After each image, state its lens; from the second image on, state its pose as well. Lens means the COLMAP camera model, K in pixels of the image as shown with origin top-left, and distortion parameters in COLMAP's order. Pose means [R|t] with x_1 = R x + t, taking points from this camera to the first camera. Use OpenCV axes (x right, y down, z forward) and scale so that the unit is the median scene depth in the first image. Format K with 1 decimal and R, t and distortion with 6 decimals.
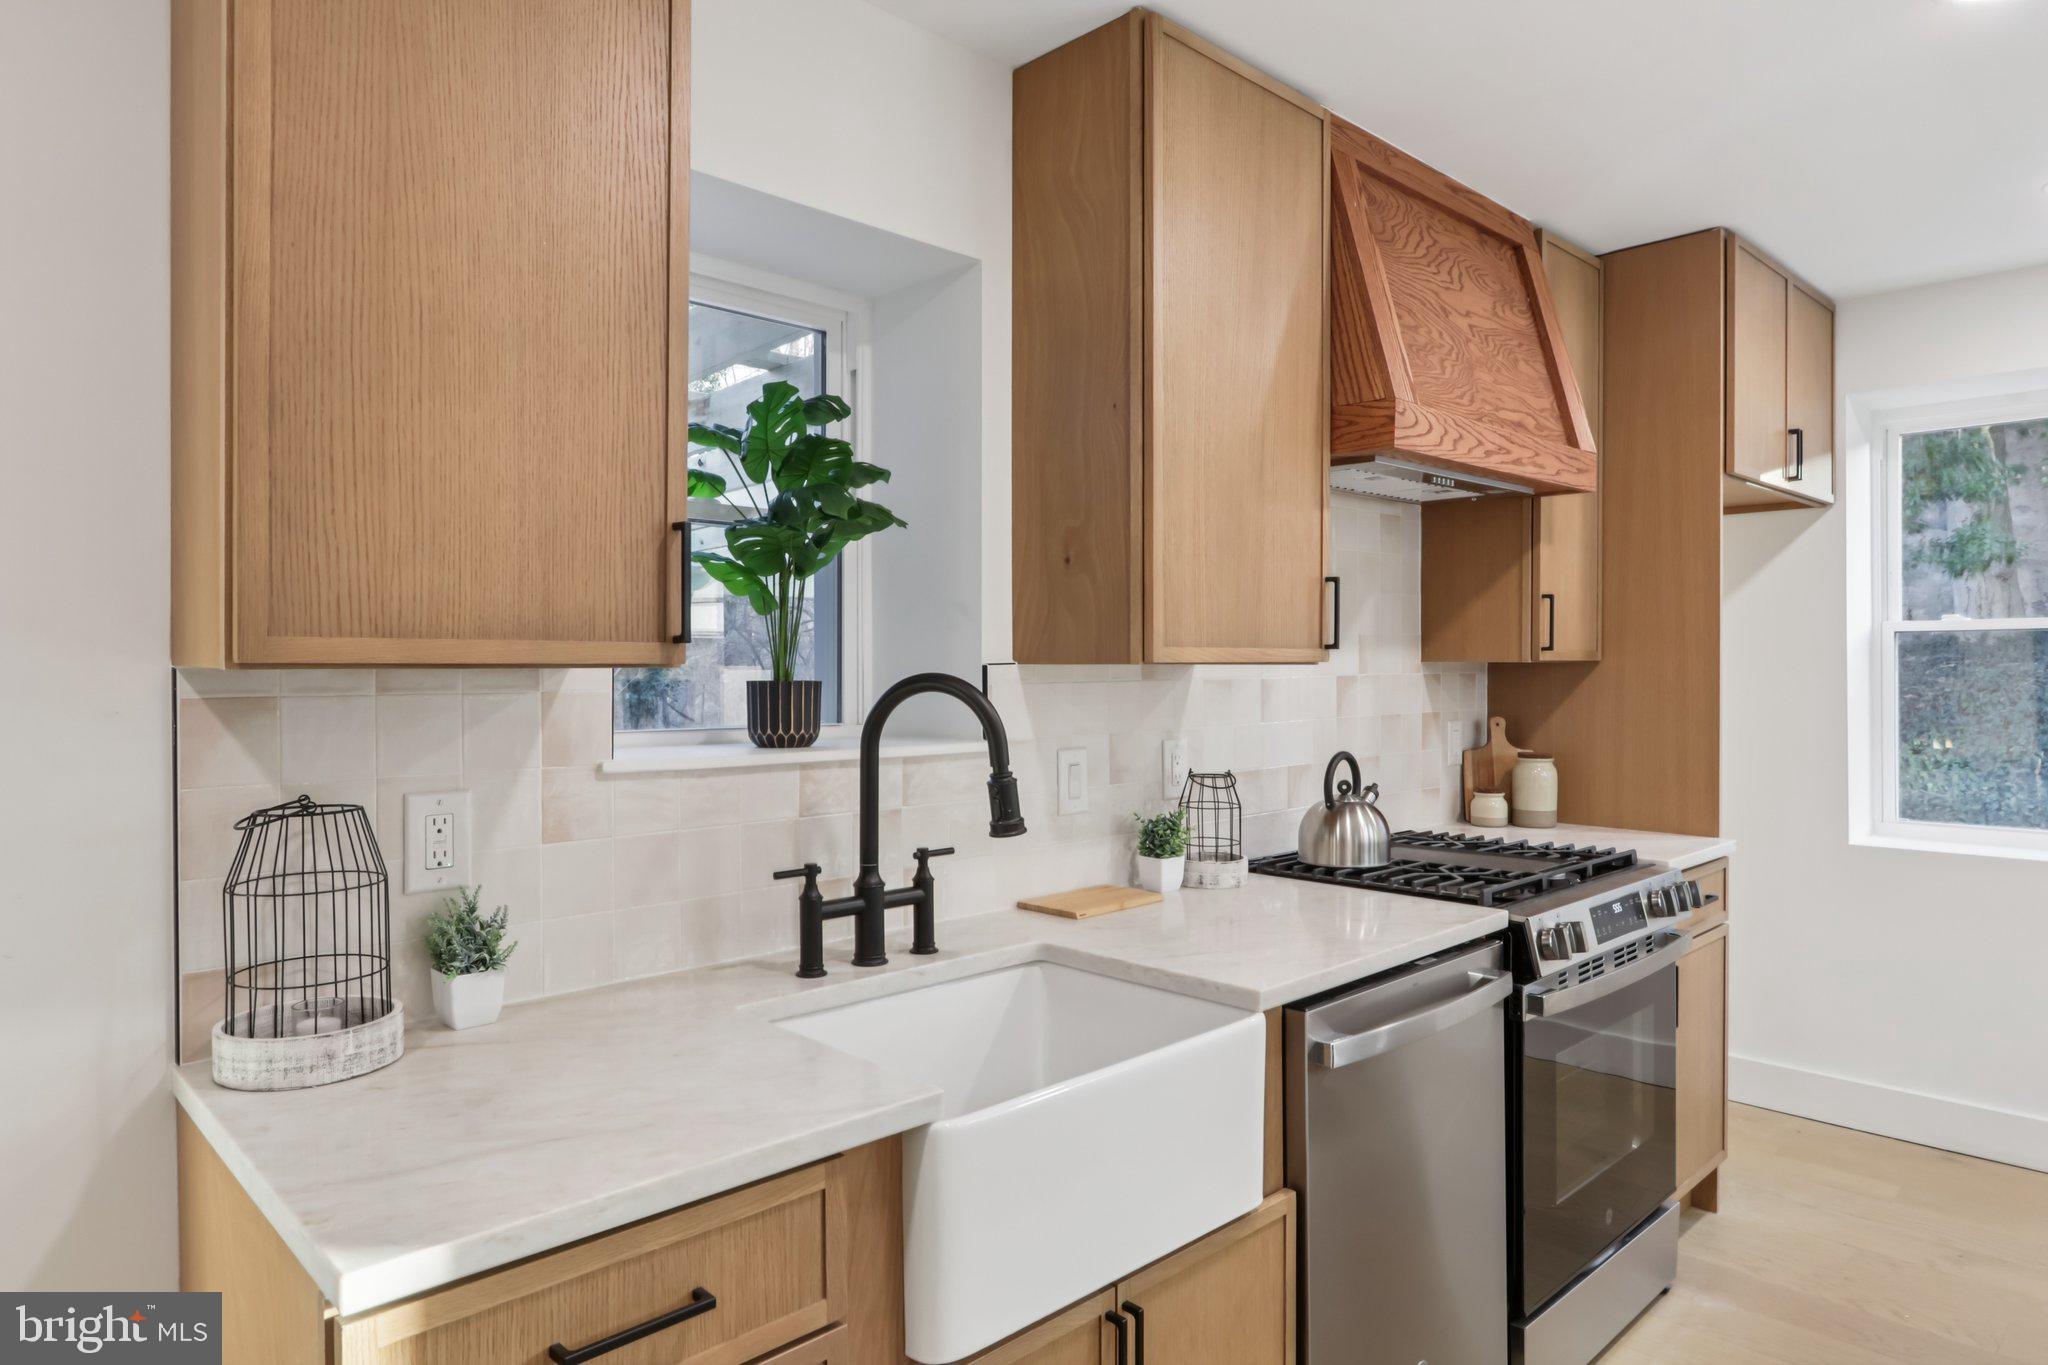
lens RADIAL K [[1234.3, 0, 1024.0], [0, 1234.3, 682.5], [0, 0, 1]] dist [0.003429, 0.000826]
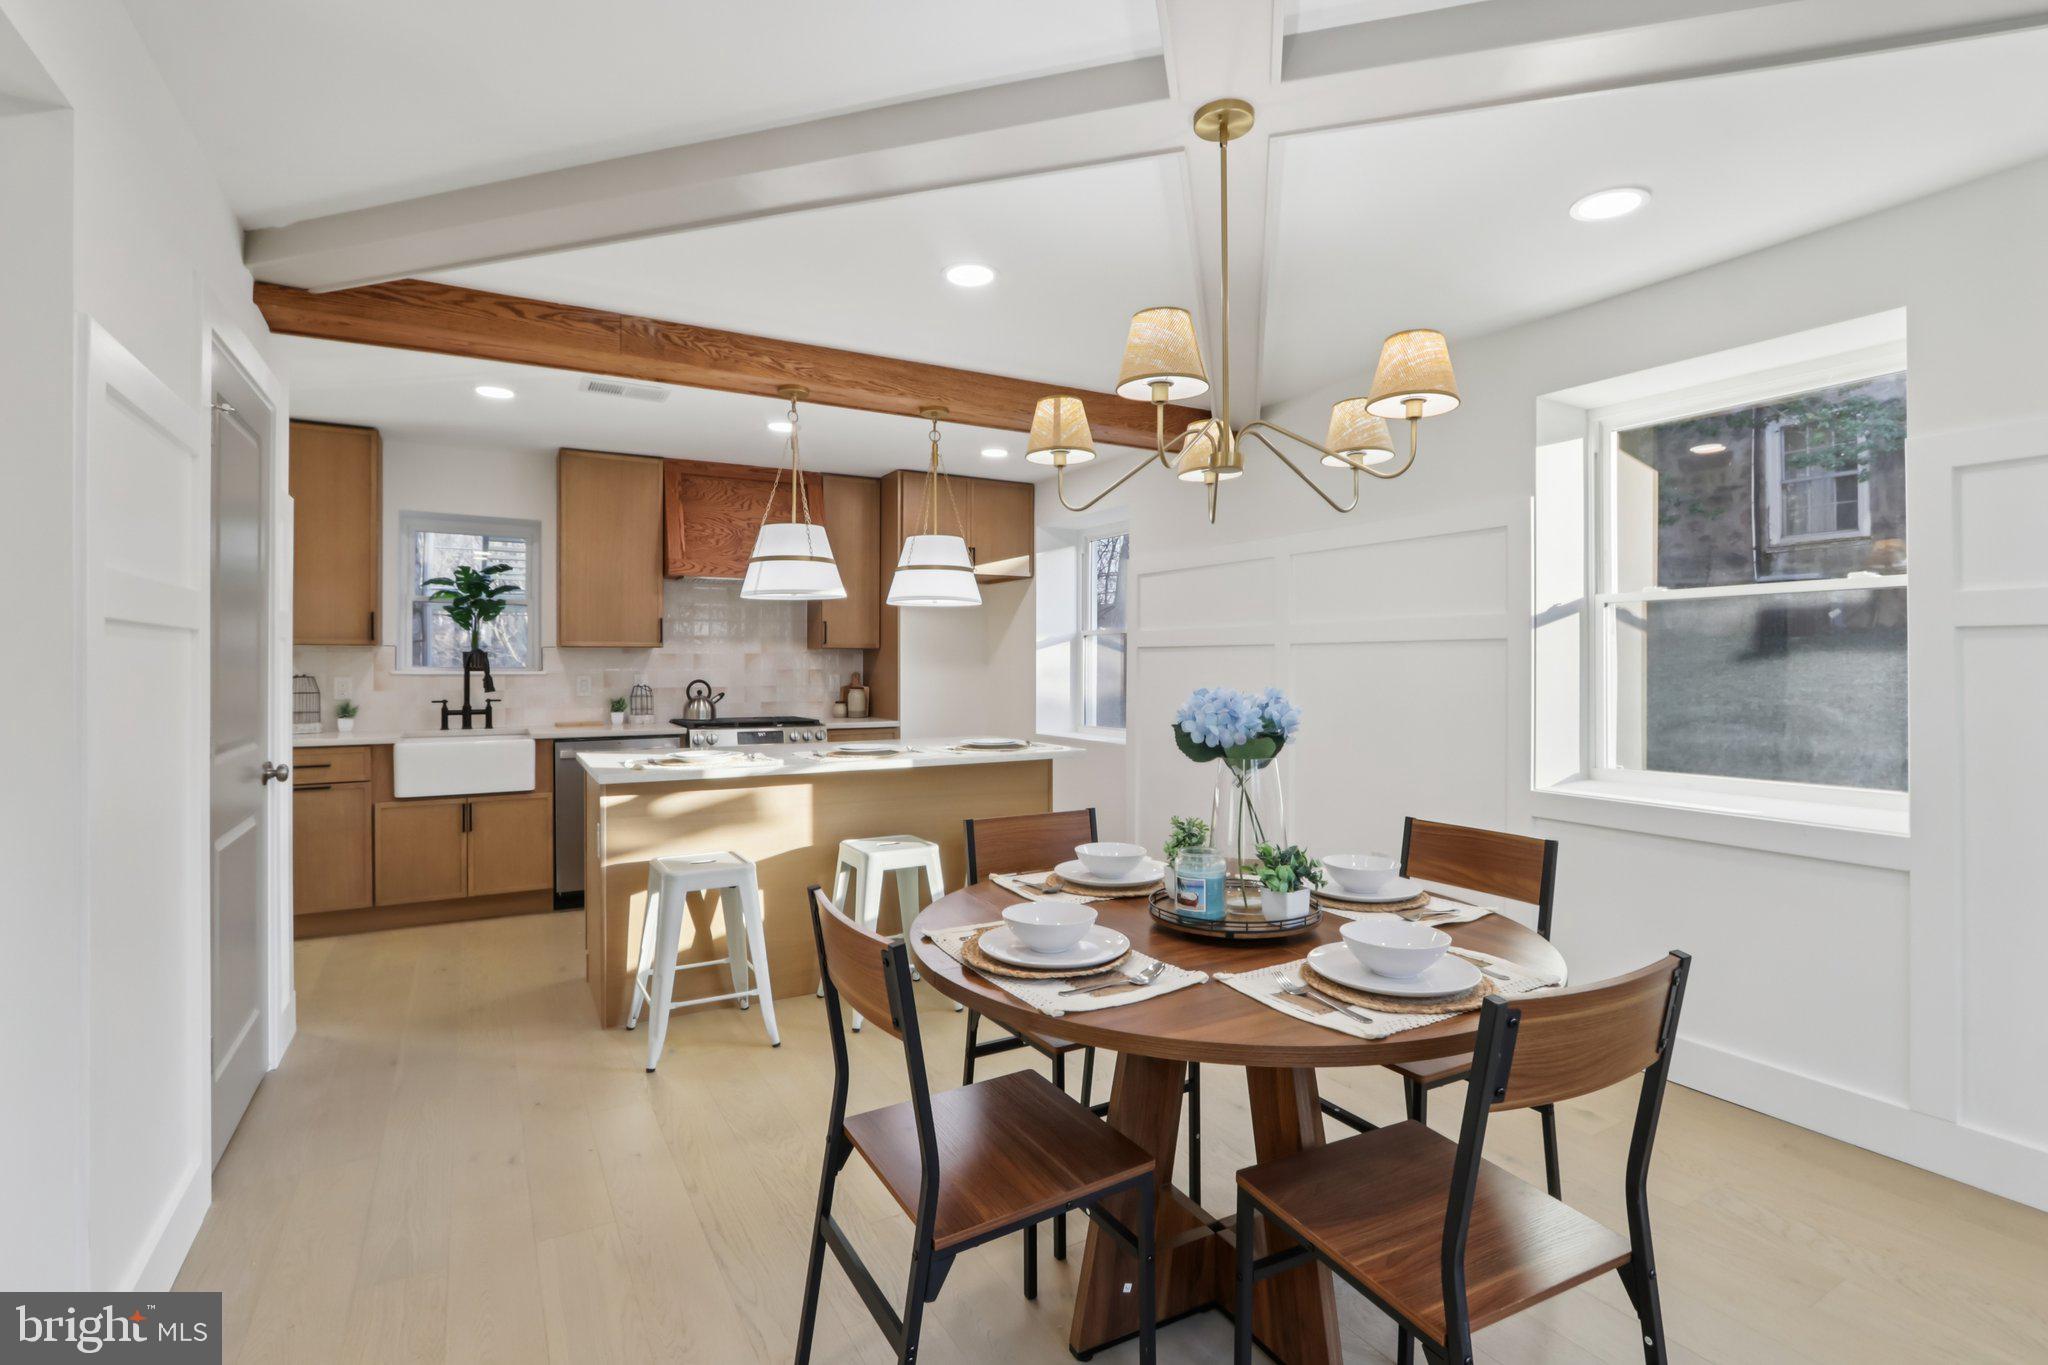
lens RADIAL K [[952.2, 0, 999.0], [0, 952.2, 663.7], [0, 0, 1]] dist [0.000751, 0.000095]
pose [[0.967436, 0.002884, -0.253100, 2.024262], [-0.006777, 0.999872, -0.014513, 0.066299], [0.253026, 0.015756, 0.967331, -1.256436]]
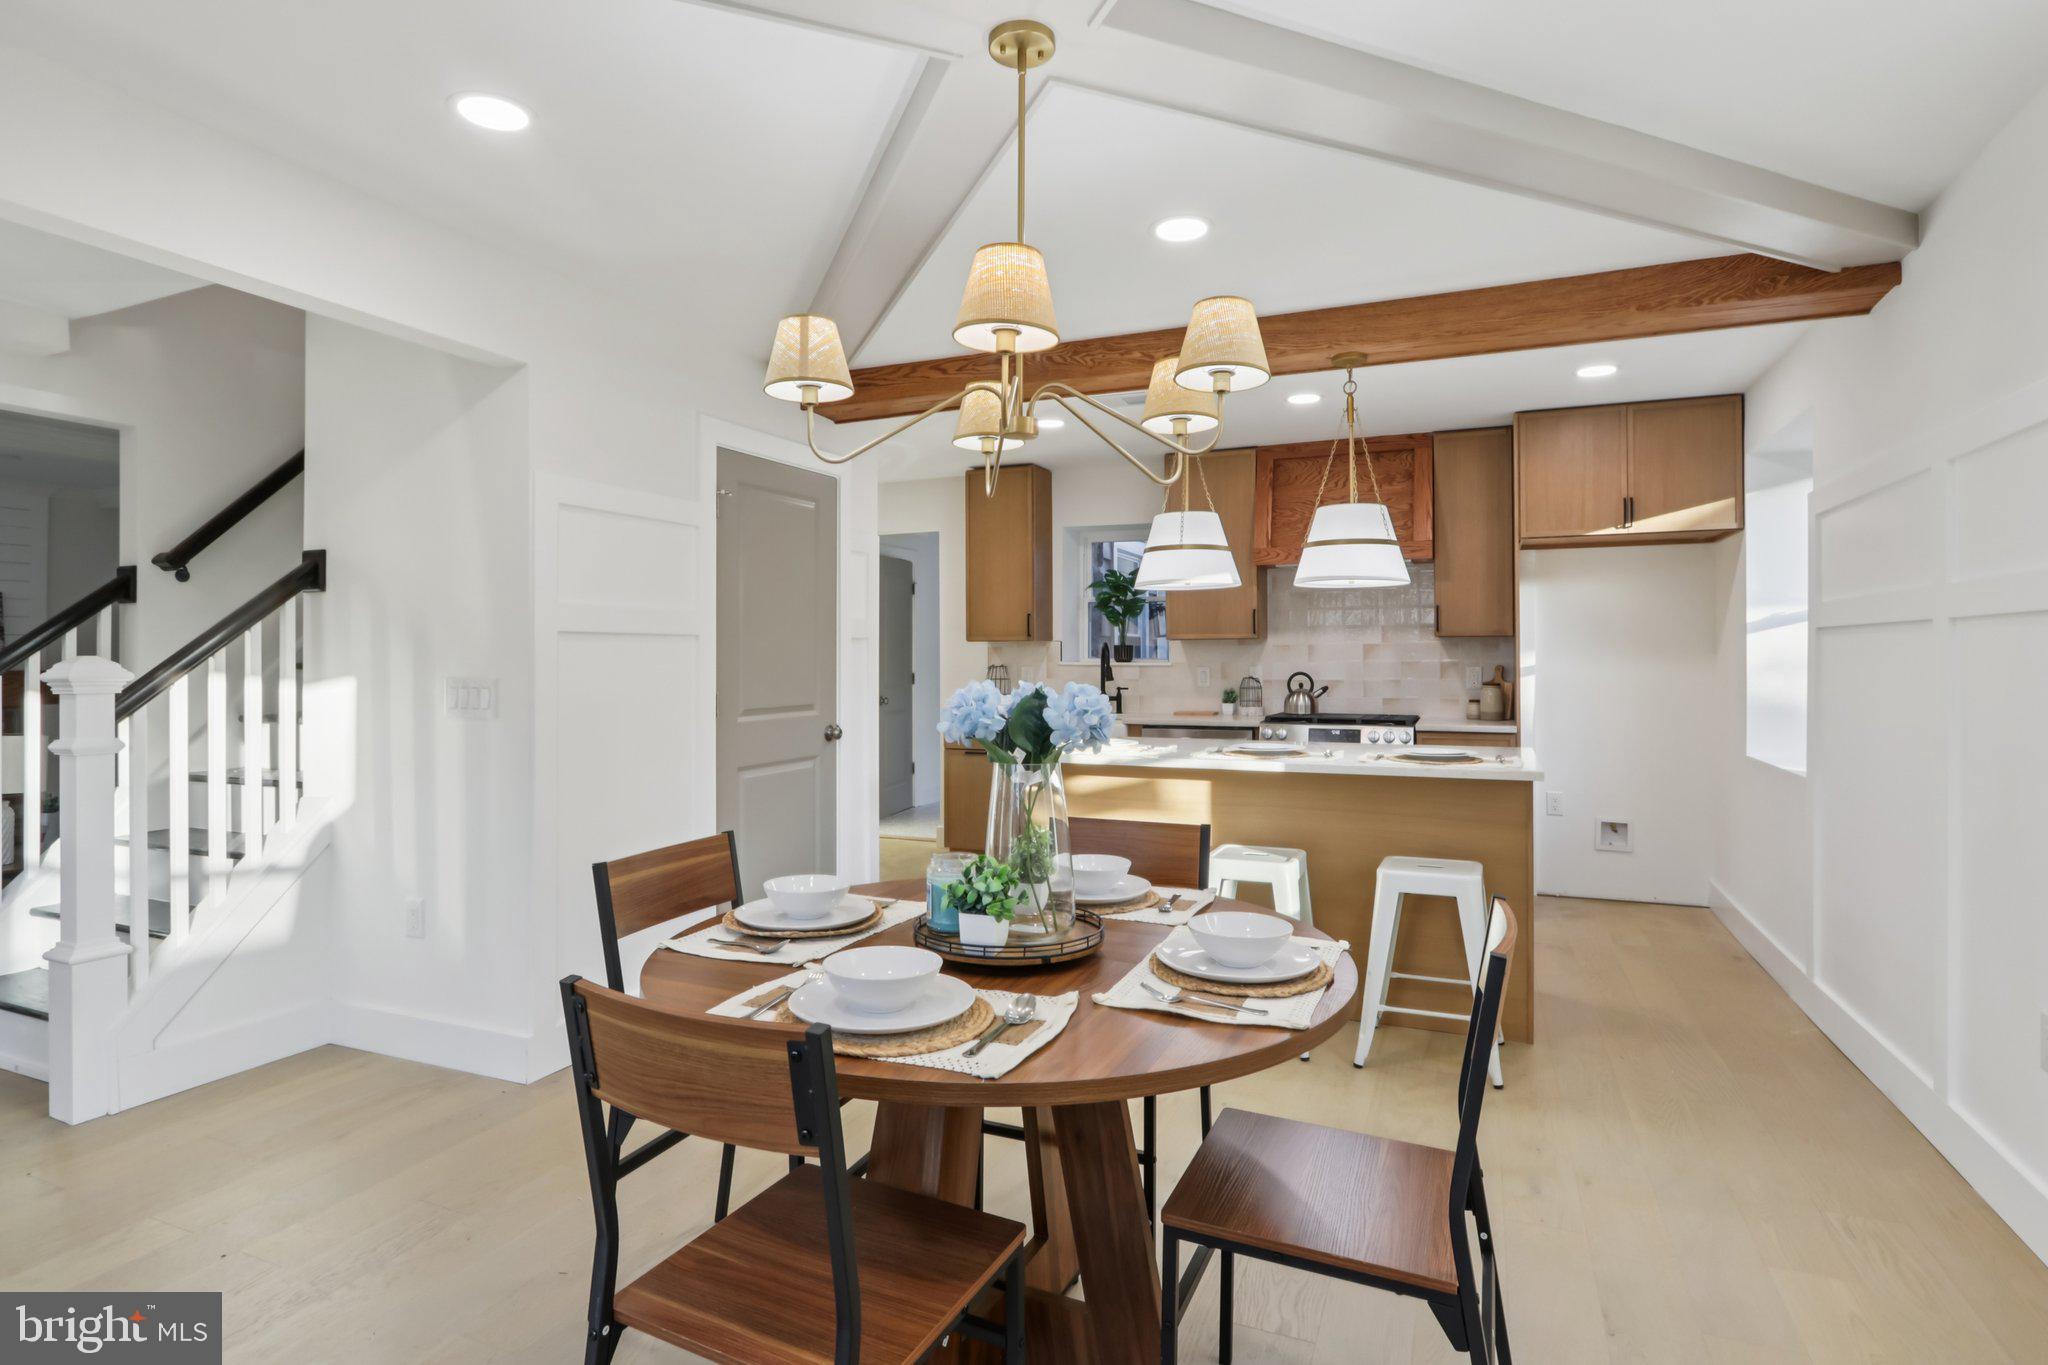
lens RADIAL K [[1056.2, 0, 1034.2], [0, 1056.2, 659.8], [0, 0, 1]] dist [-0.000795, -0.000255]
pose [[0.399880, 0.004410, -0.916557, 2.936001], [-0.012290, 0.999924, -0.000551, 0.053839], [0.916485, 0.011485, 0.399903, -0.598944]]
